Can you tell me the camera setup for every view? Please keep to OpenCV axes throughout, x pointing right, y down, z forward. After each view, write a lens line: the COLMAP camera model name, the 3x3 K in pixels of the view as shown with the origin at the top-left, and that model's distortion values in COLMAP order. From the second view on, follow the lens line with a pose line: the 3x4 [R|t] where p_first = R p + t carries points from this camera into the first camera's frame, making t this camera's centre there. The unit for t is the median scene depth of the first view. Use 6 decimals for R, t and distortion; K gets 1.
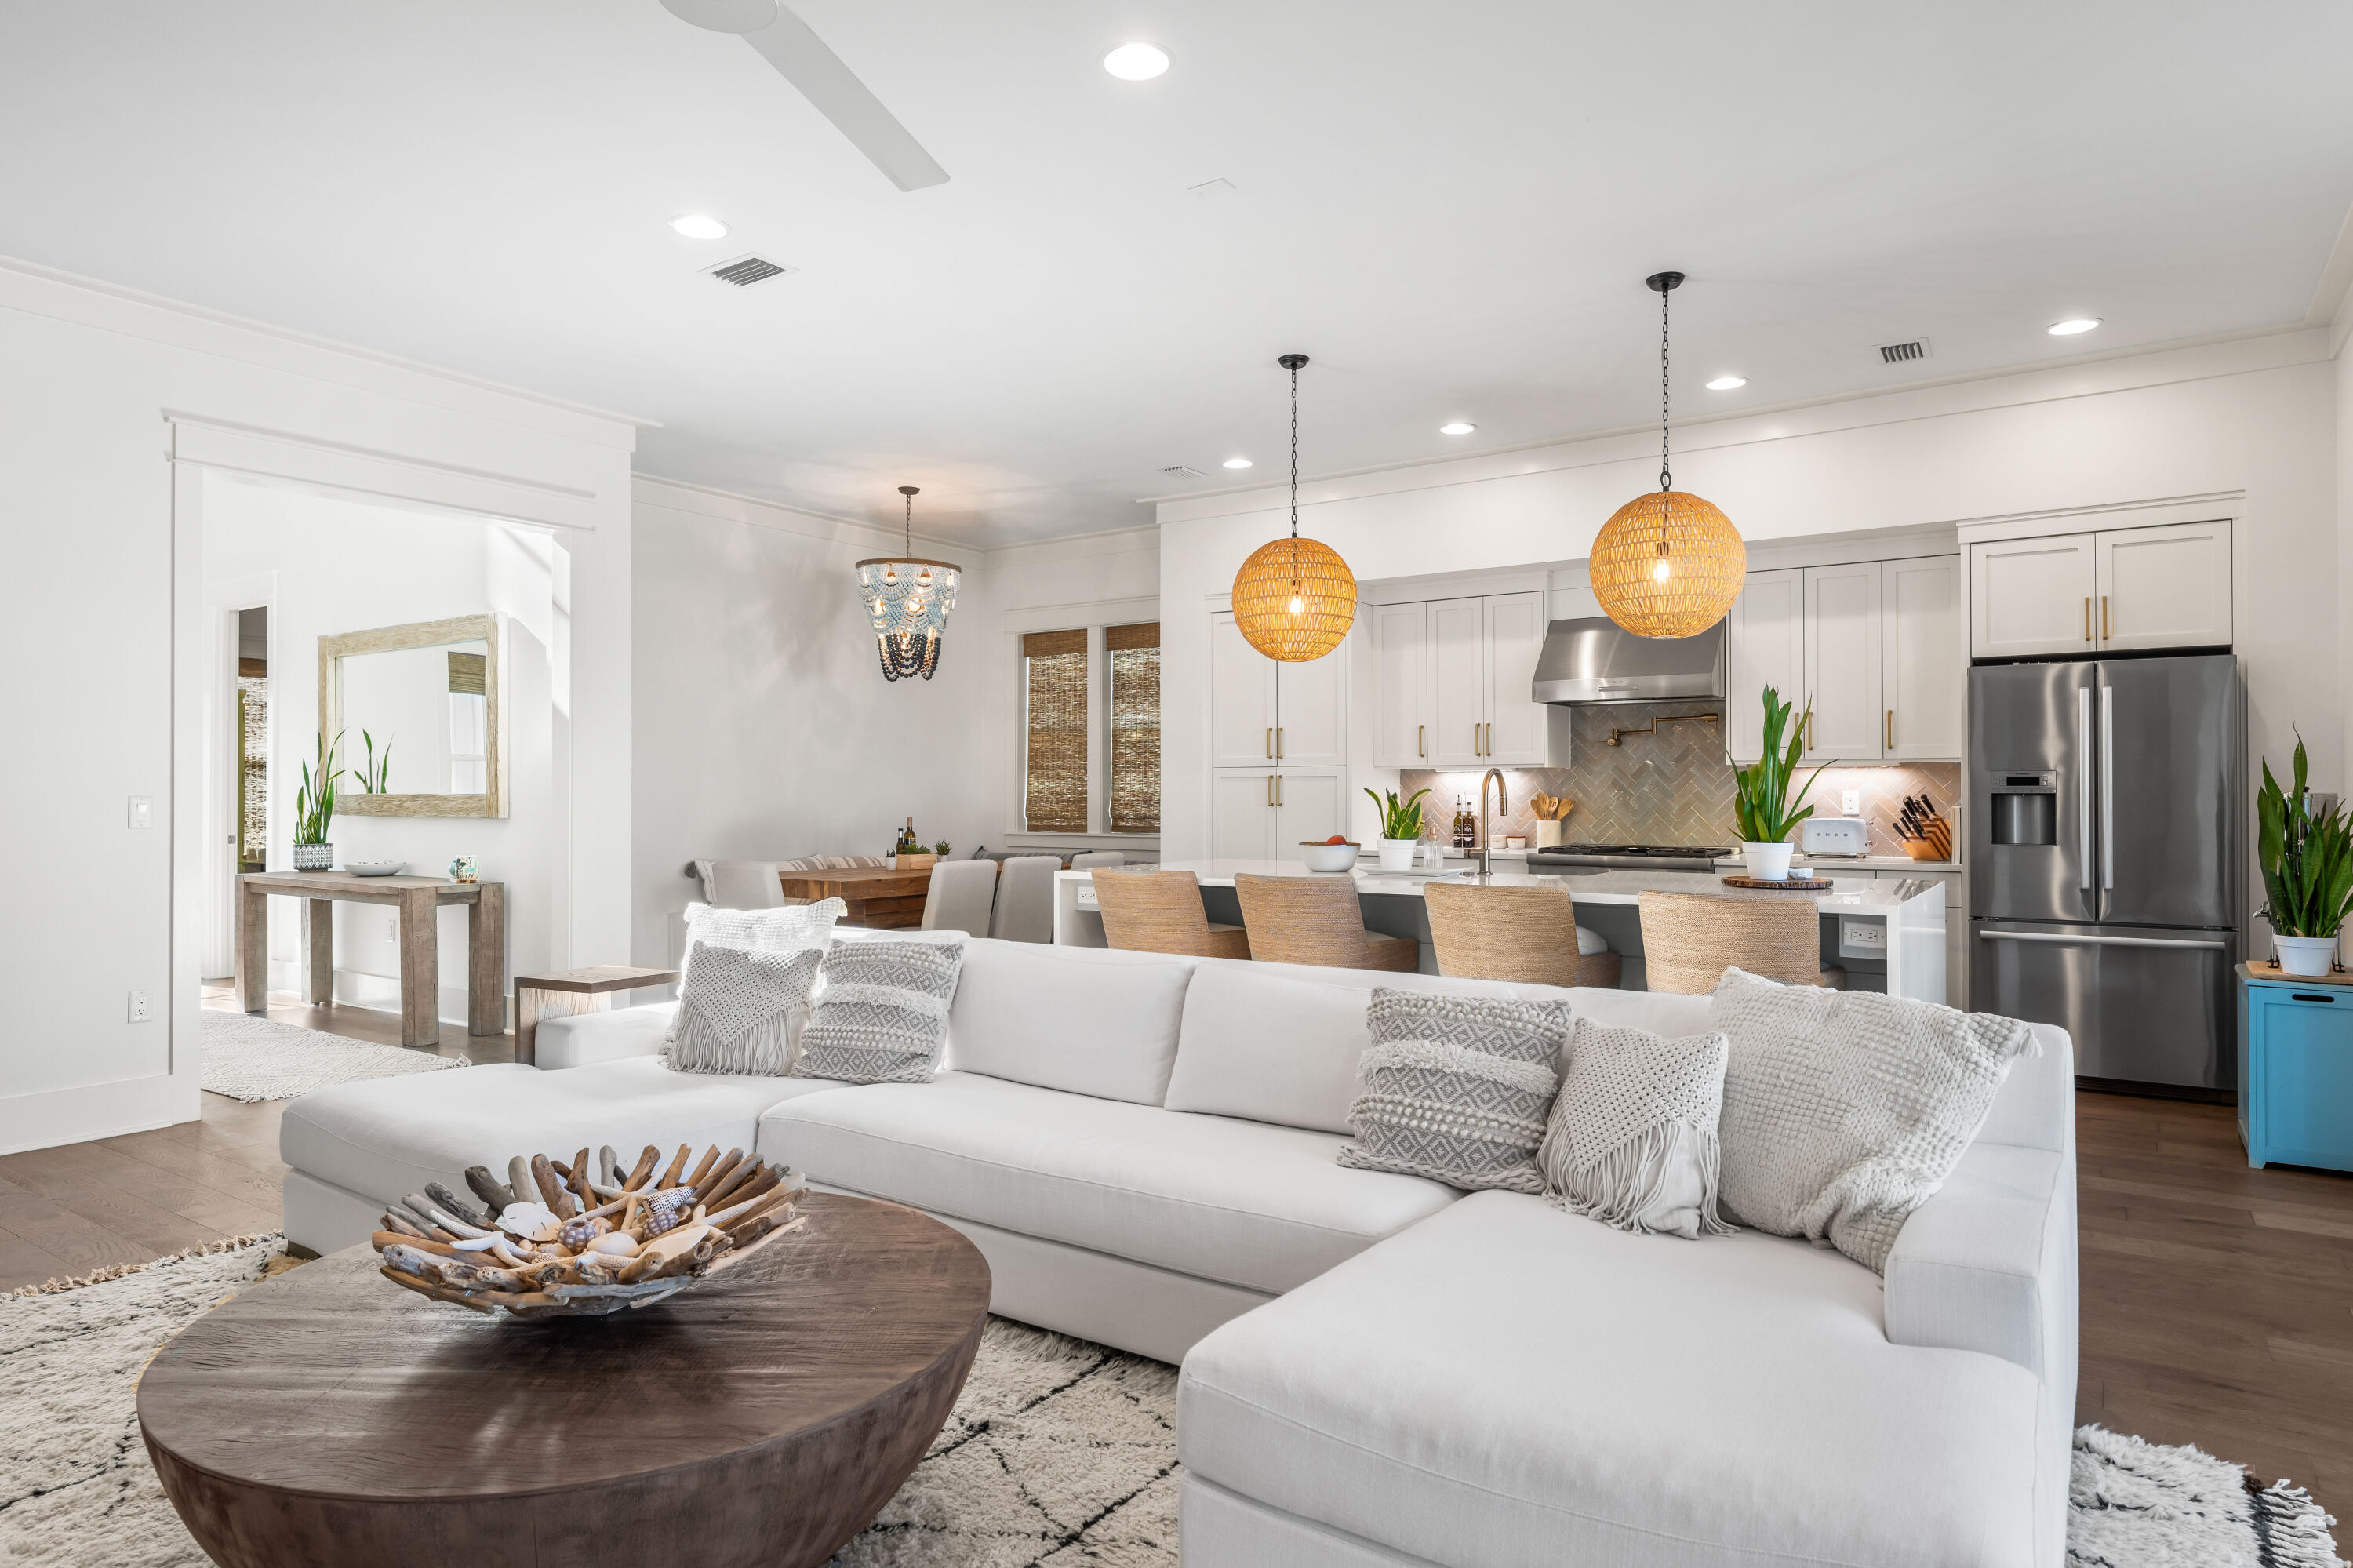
lens RADIAL K [[1418.6, 0, 1176.5], [0, 1418.6, 784.0], [0, 0, 1]] dist [0.014970, 0.001963]
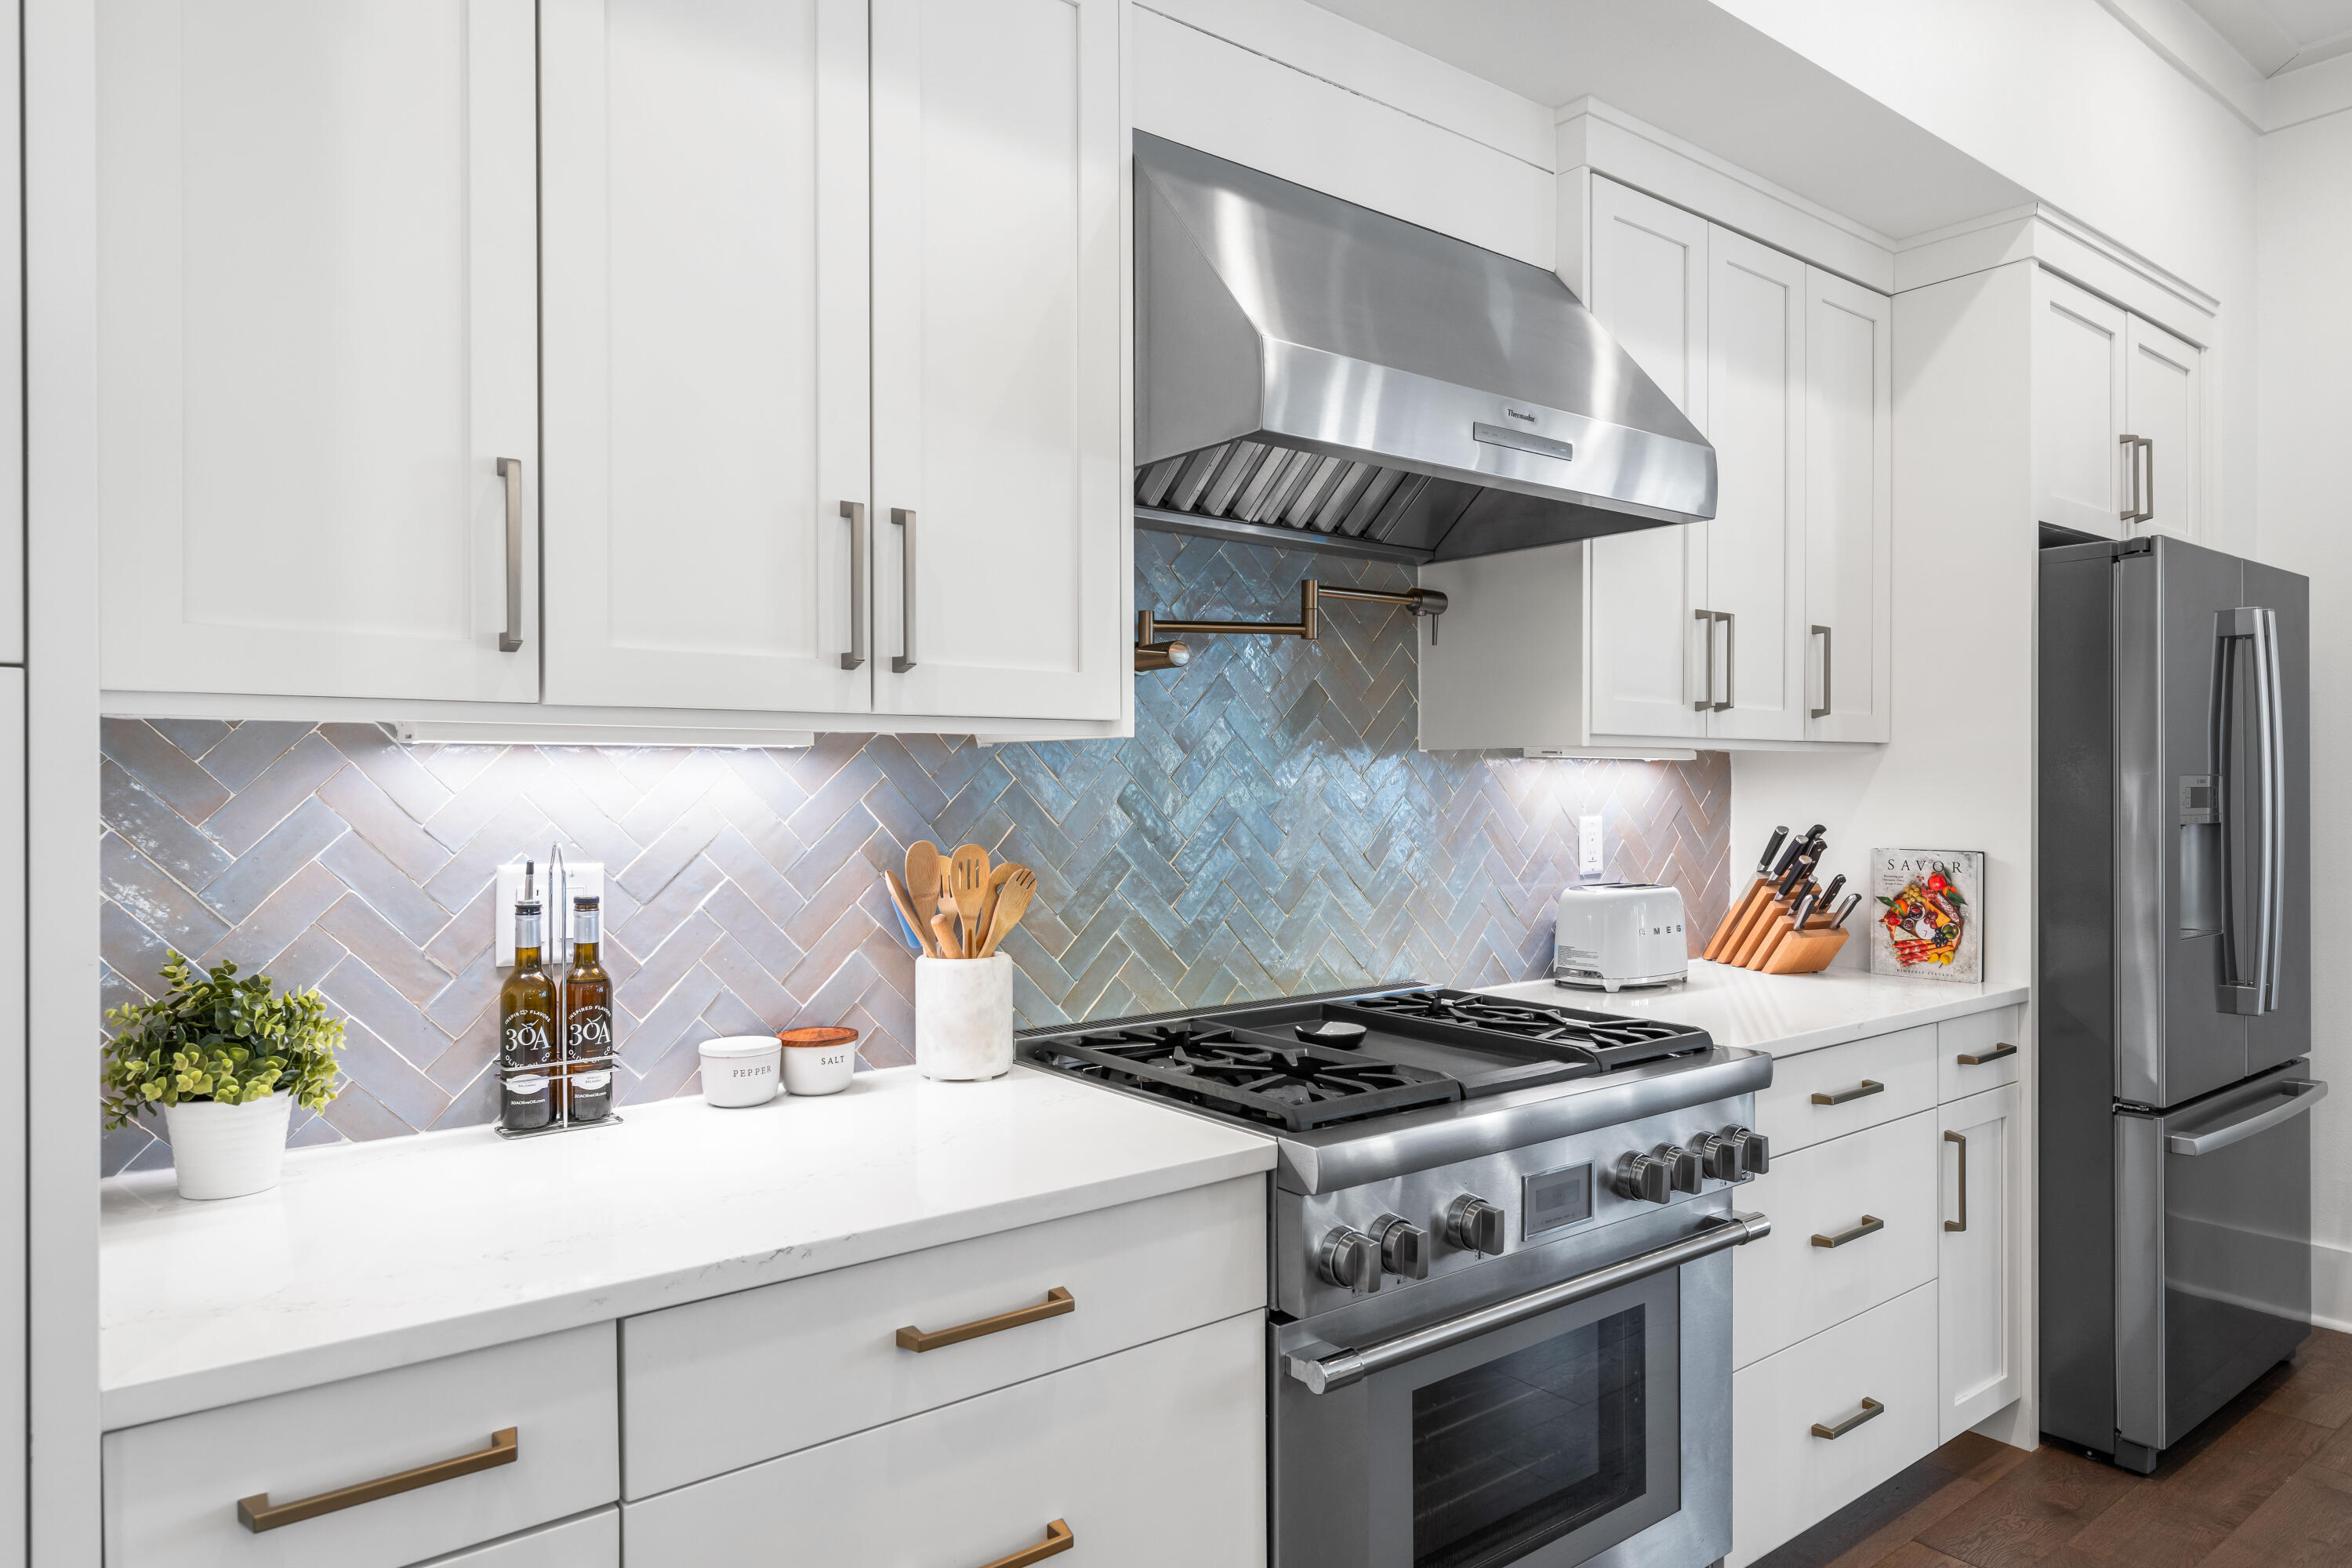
lens RADIAL K [[1417.9, 0, 1176.0], [0, 1417.9, 784.0], [0, 0, 1]] dist [0.014970, 0.001963]
pose [[0.306910, -0.000374, 0.951738, 0.040661], [-0.004324, 0.999989, 0.001787, -0.004449], [-0.951729, -0.004664, 0.306905, 0.896280]]
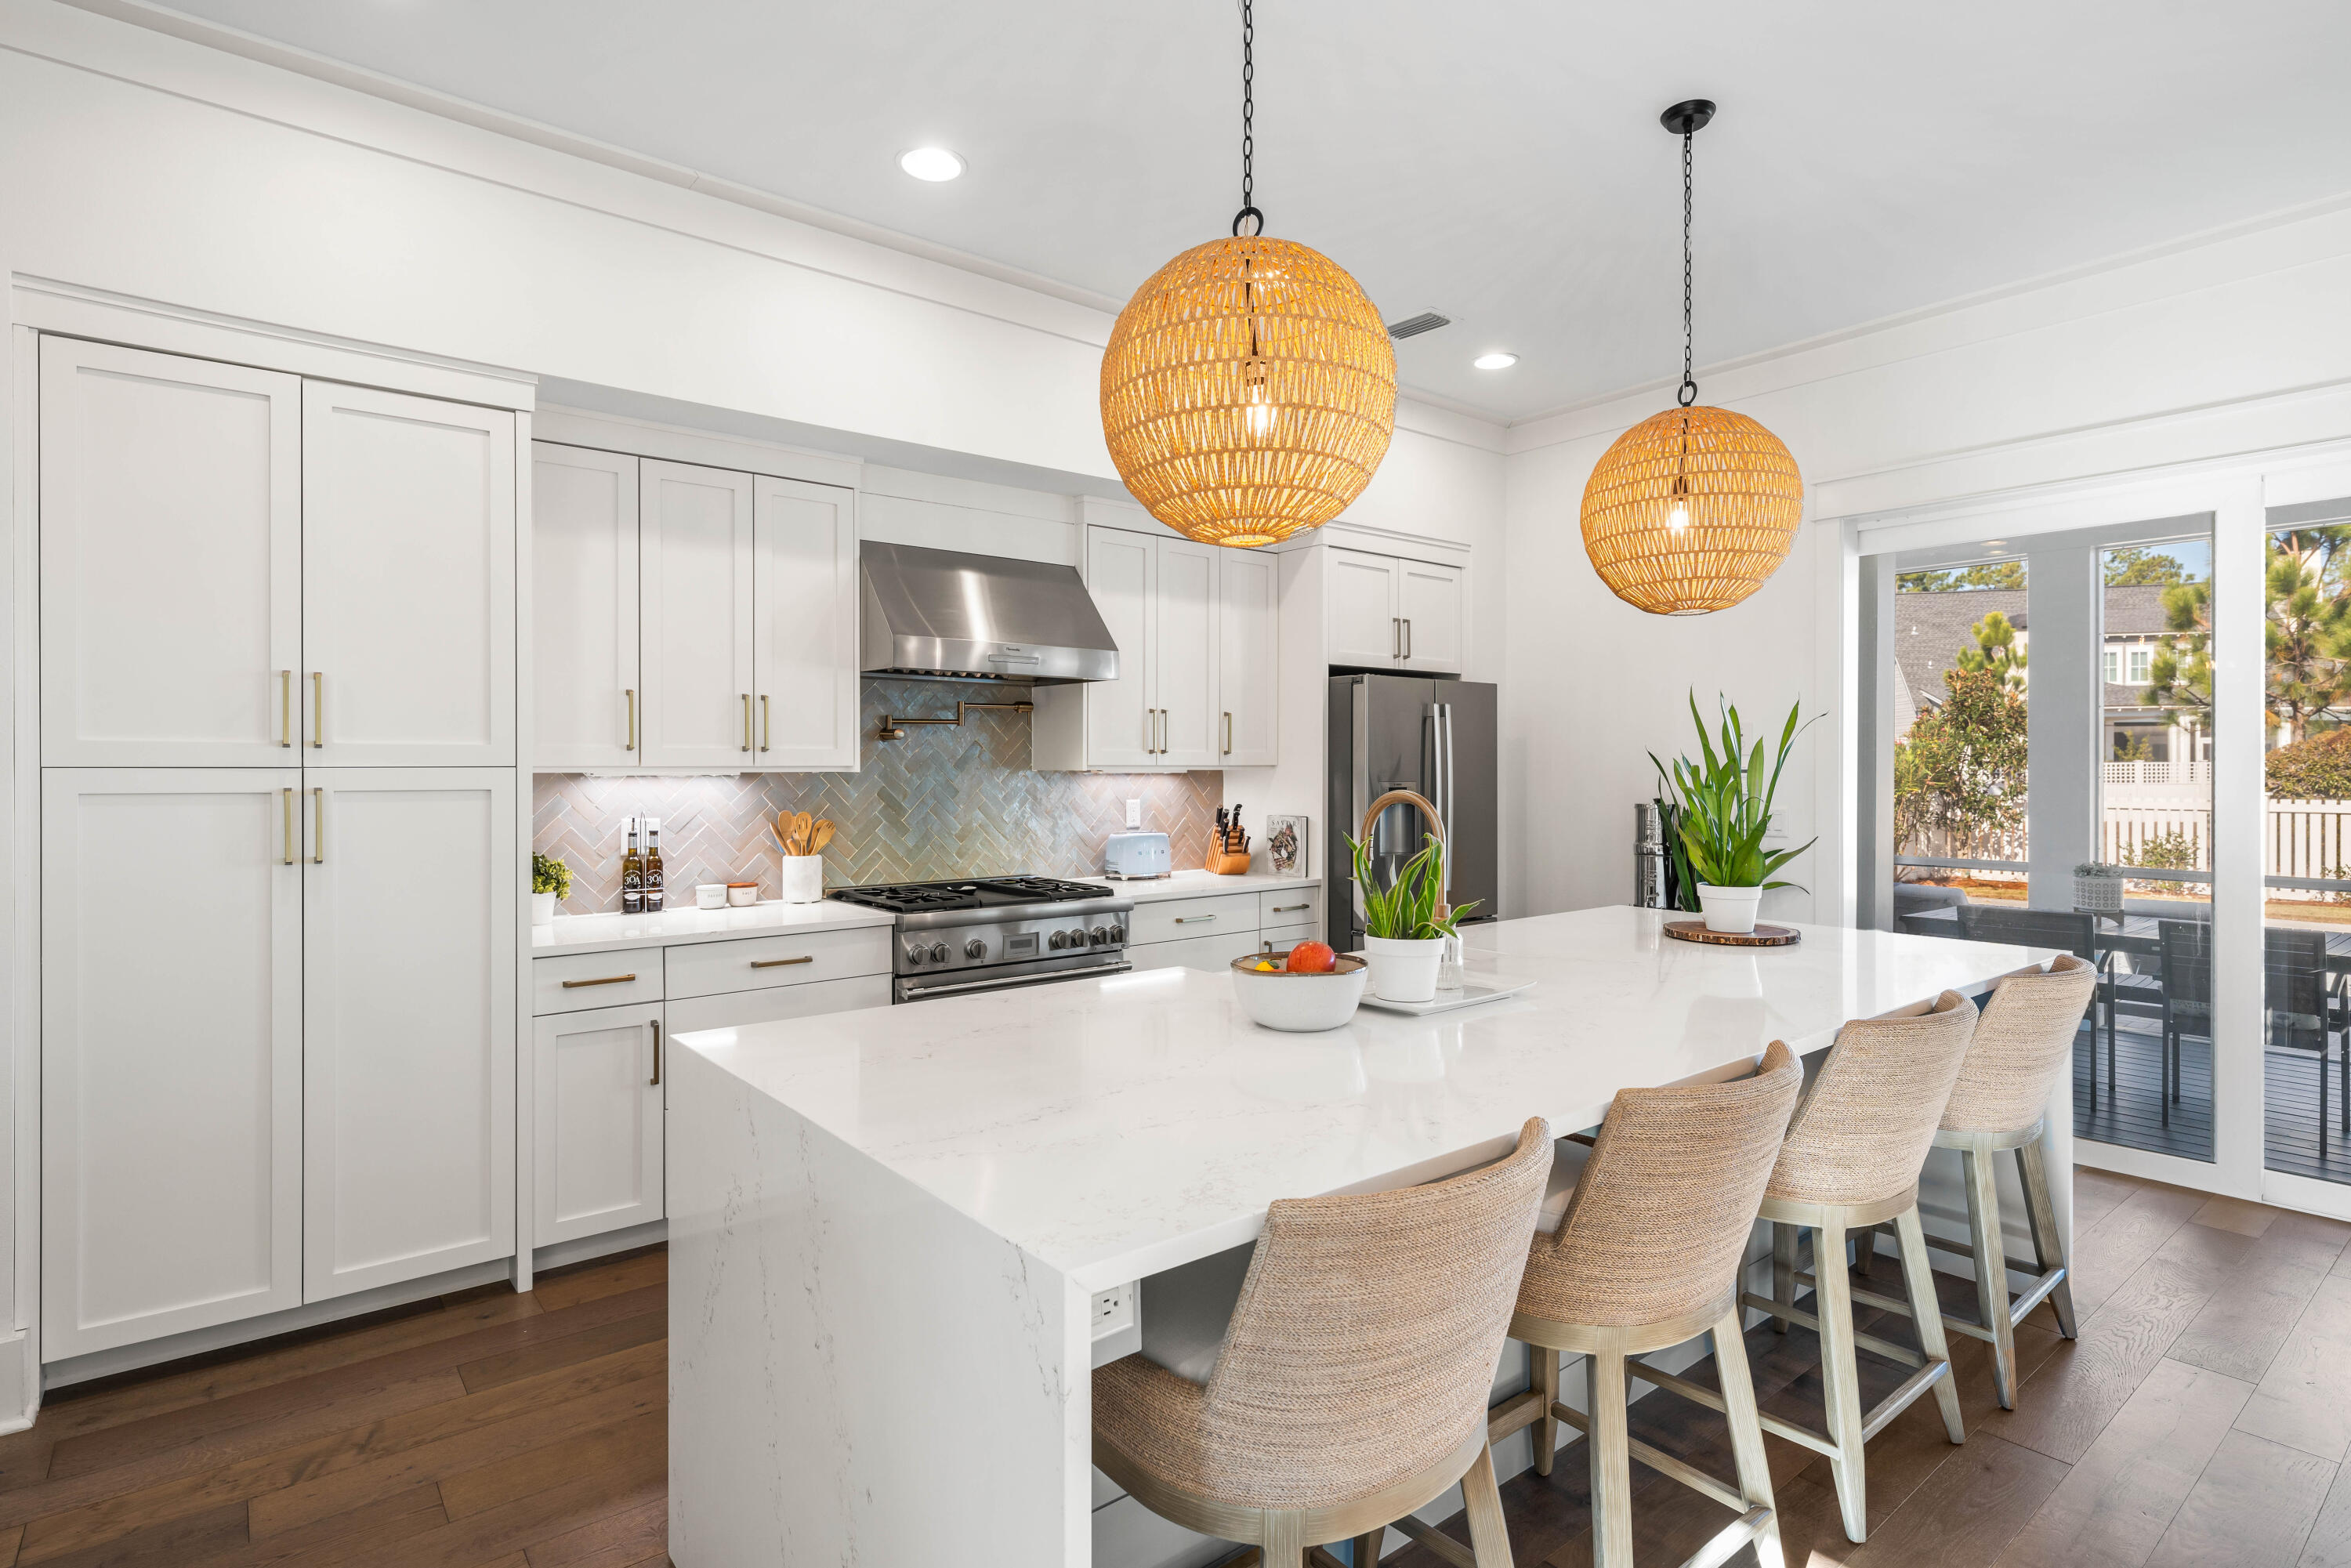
lens RADIAL K [[1184.1, 0, 1180.7], [0, 1184.1, 768.4], [0, 0, 1]] dist [0.002701, 0.000213]
pose [[0.278464, -0.002198, 0.960444, -0.194860], [-0.007480, 0.999962, 0.004458, -0.016356], [-0.960417, -0.008425, 0.278437, 0.698913]]
